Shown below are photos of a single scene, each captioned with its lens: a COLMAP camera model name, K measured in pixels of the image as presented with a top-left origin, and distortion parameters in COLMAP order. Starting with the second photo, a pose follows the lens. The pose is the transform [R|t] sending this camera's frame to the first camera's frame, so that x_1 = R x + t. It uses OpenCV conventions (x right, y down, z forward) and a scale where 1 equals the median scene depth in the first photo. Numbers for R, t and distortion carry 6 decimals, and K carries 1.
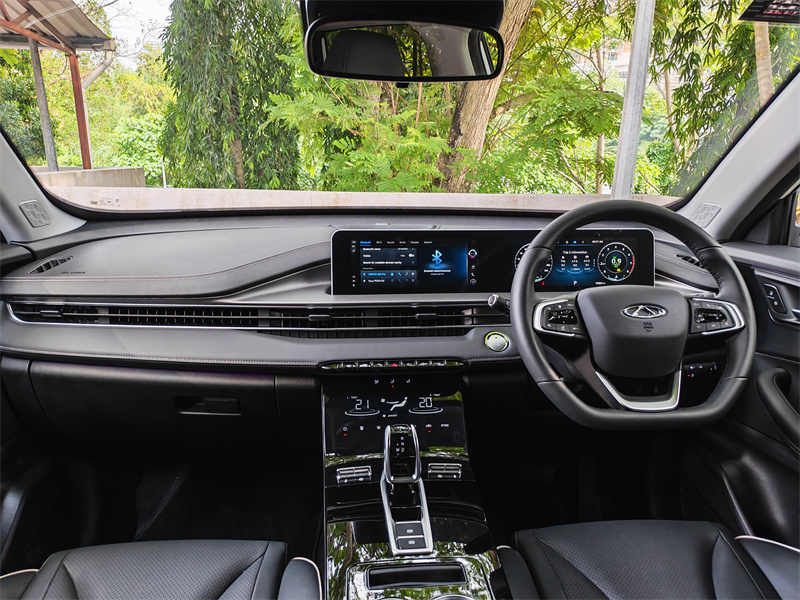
lens RADIAL K [[556.5, 0, 388.2], [0, 556.5, 300.0], [0, 0, 1]] dist [0.075945, -0.108929]
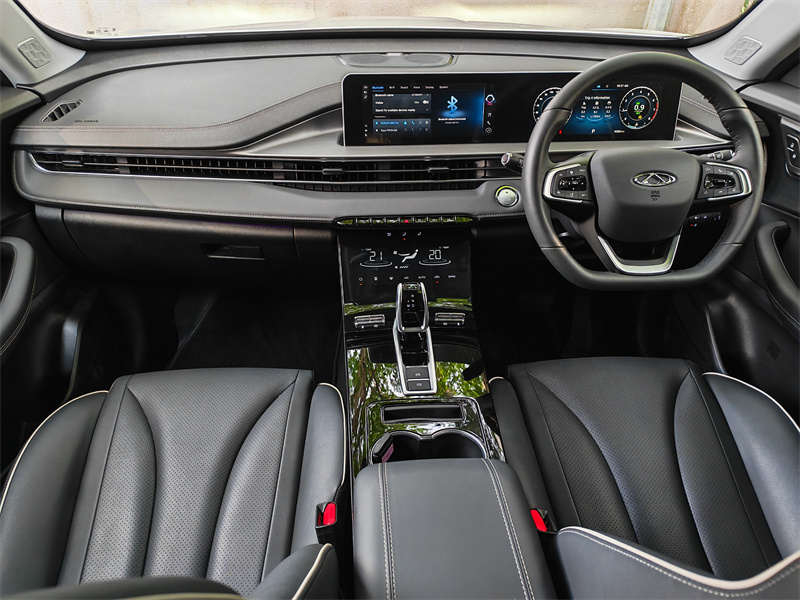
lens RADIAL K [[561.1, 0, 380.6], [0, 561.1, 300.9], [0, 0, 1]] dist [0.043809, -0.061539]
pose [[0.999496, 0.008307, -0.030624, -0.003646], [0.003265, 0.933075, 0.359668, -0.117107], [0.031563, -0.359587, 0.932578, -0.035776]]
